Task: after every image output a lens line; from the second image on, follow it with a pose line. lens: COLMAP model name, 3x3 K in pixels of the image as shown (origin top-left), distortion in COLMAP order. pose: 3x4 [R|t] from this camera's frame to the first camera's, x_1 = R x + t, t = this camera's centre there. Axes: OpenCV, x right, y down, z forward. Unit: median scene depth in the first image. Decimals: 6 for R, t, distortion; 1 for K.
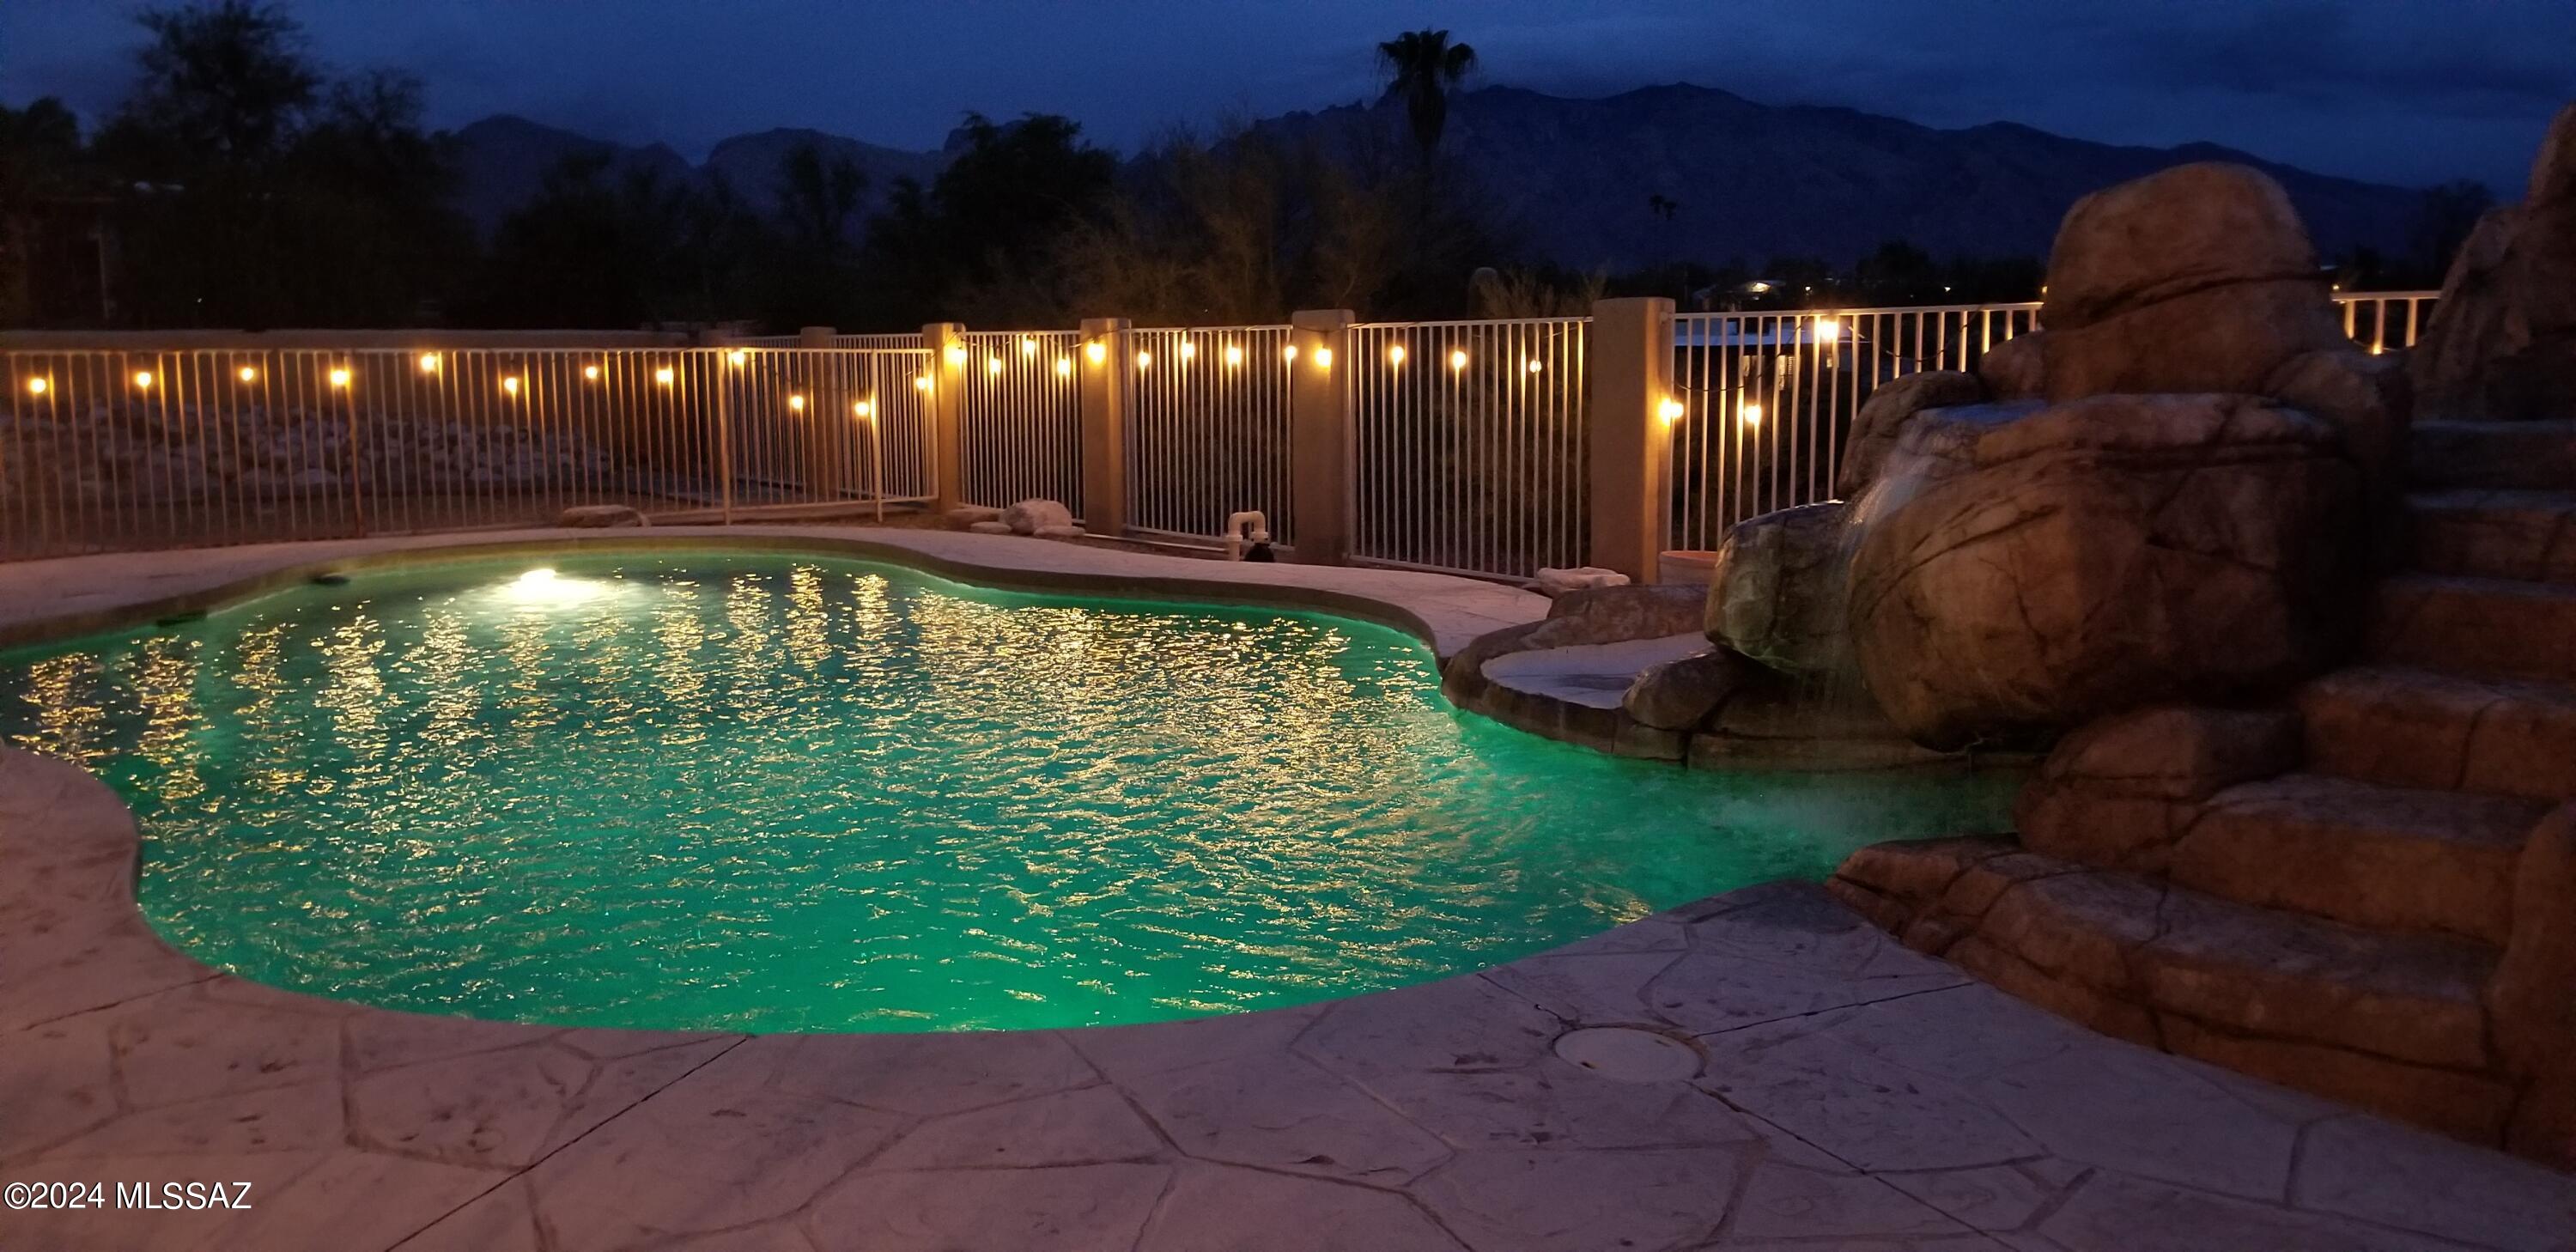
lens RADIAL K [[1950.1, 0, 1288.0], [0, 1950.1, 626.0], [0, 0, 1]] dist [-0.000911, -0.120823]
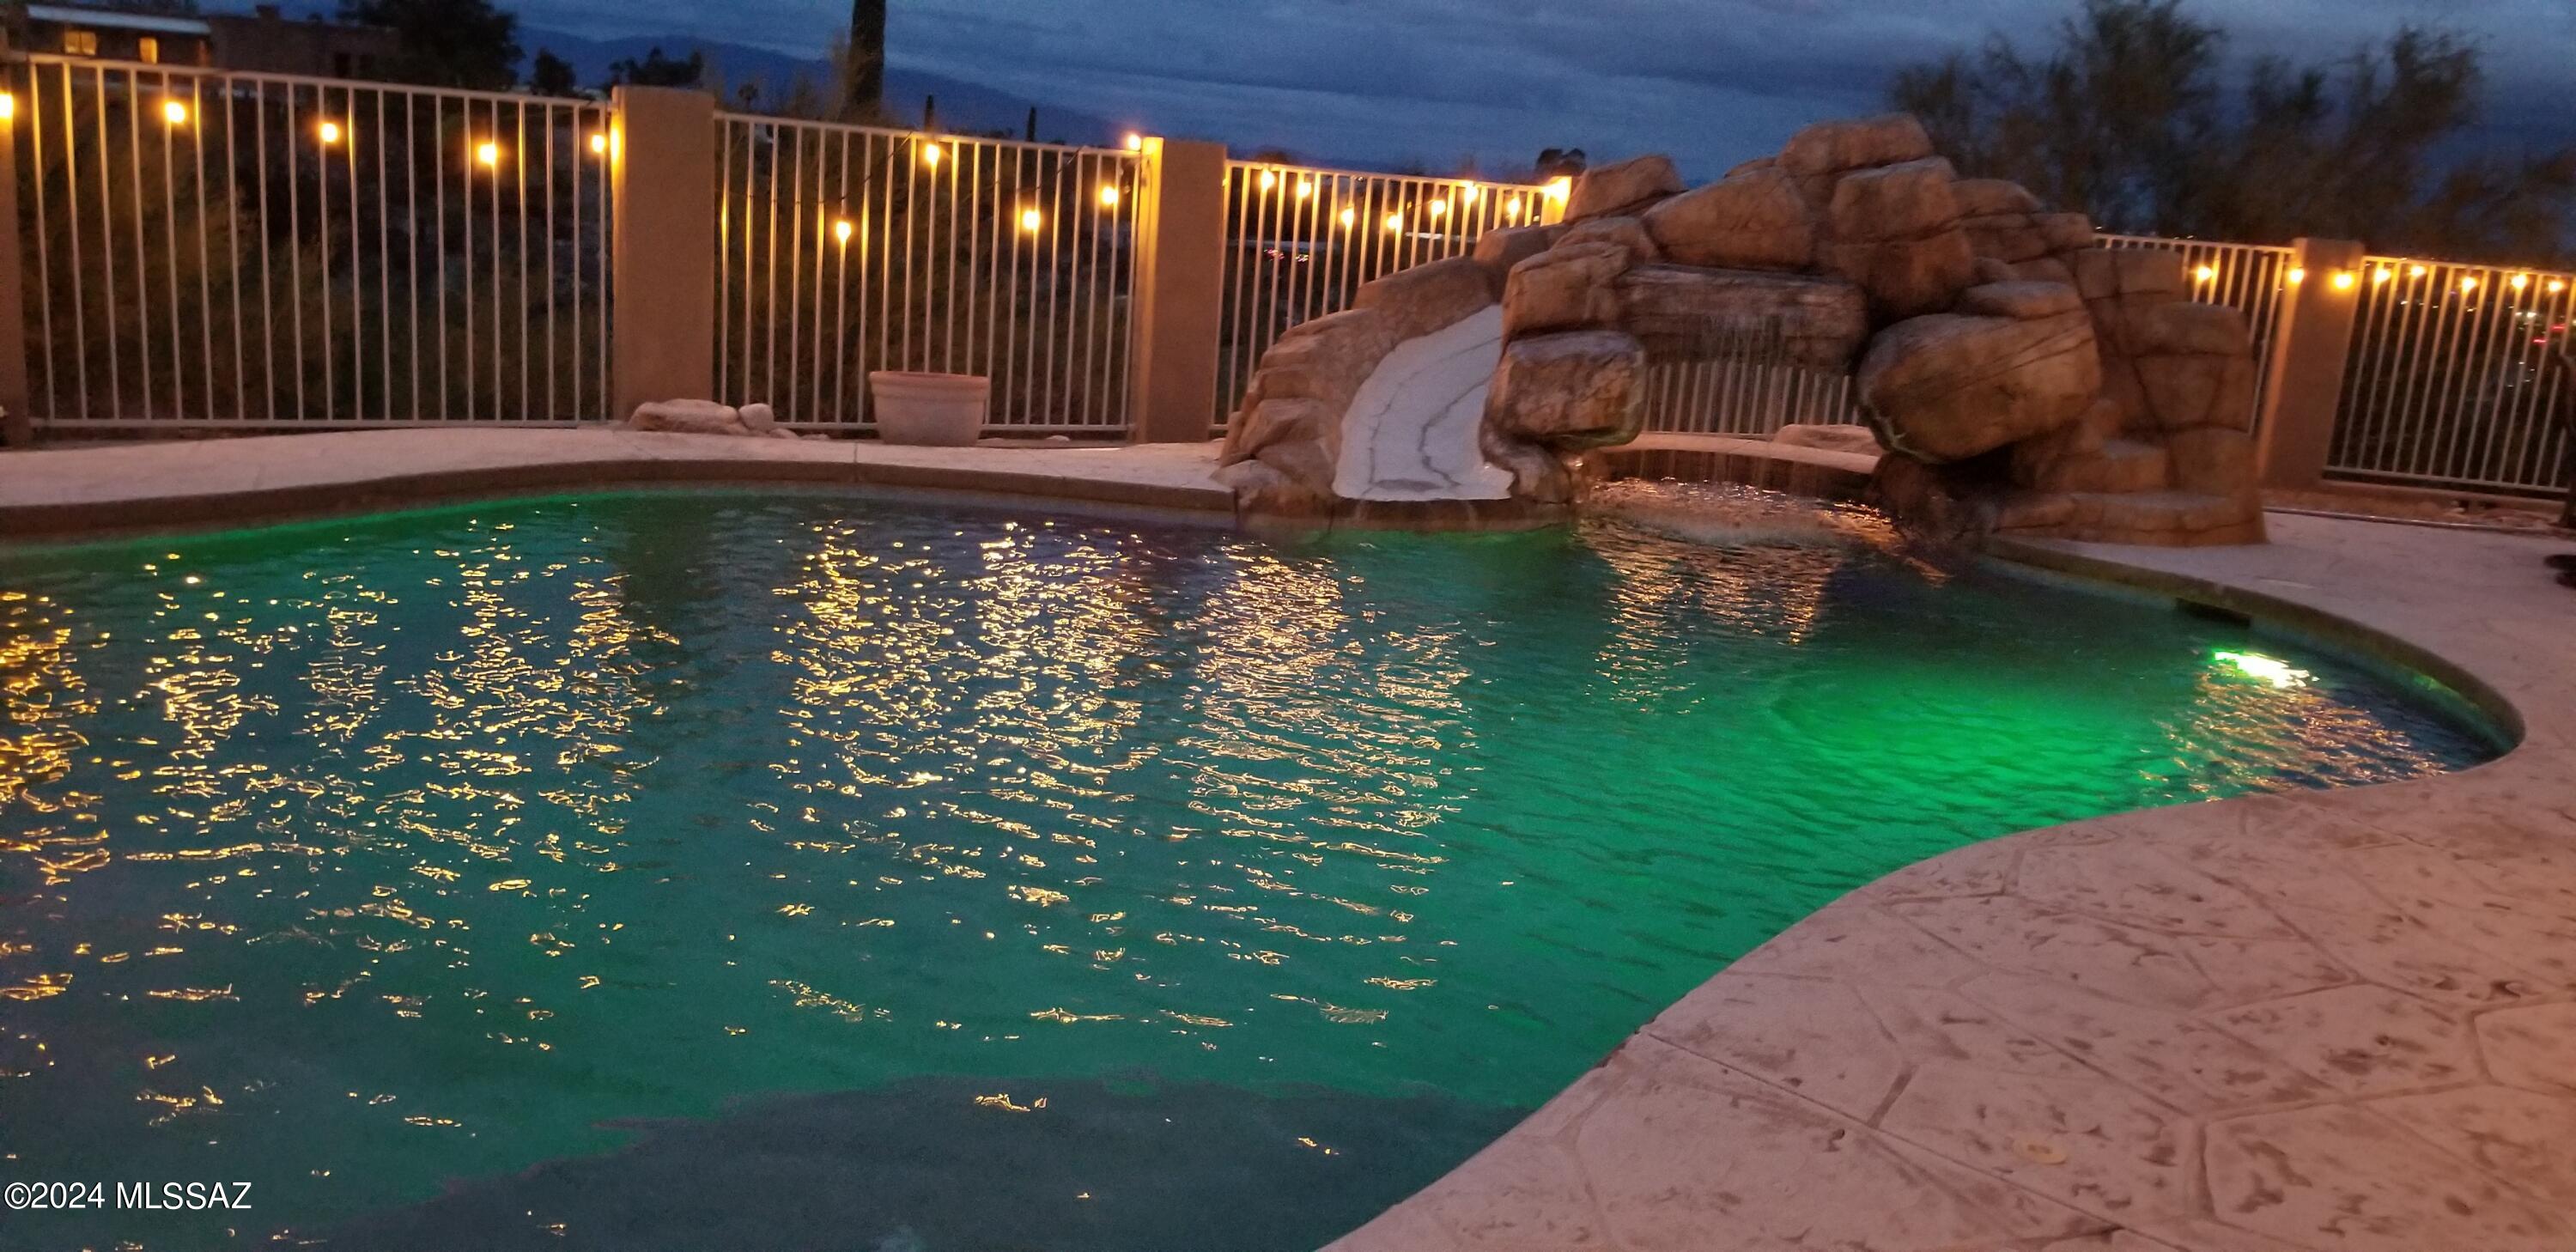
lens RADIAL K [[1920.5, 0, 1272.0], [0, 1920.5, 649.7], [0, 0, 1]] dist [0.118073, -0.207218]
pose [[0.031392, -0.210863, 0.977011, -1.838782], [0.057344, 0.976263, 0.208859, -0.224146], [-0.997861, 0.049469, 0.042738, 1.791619]]
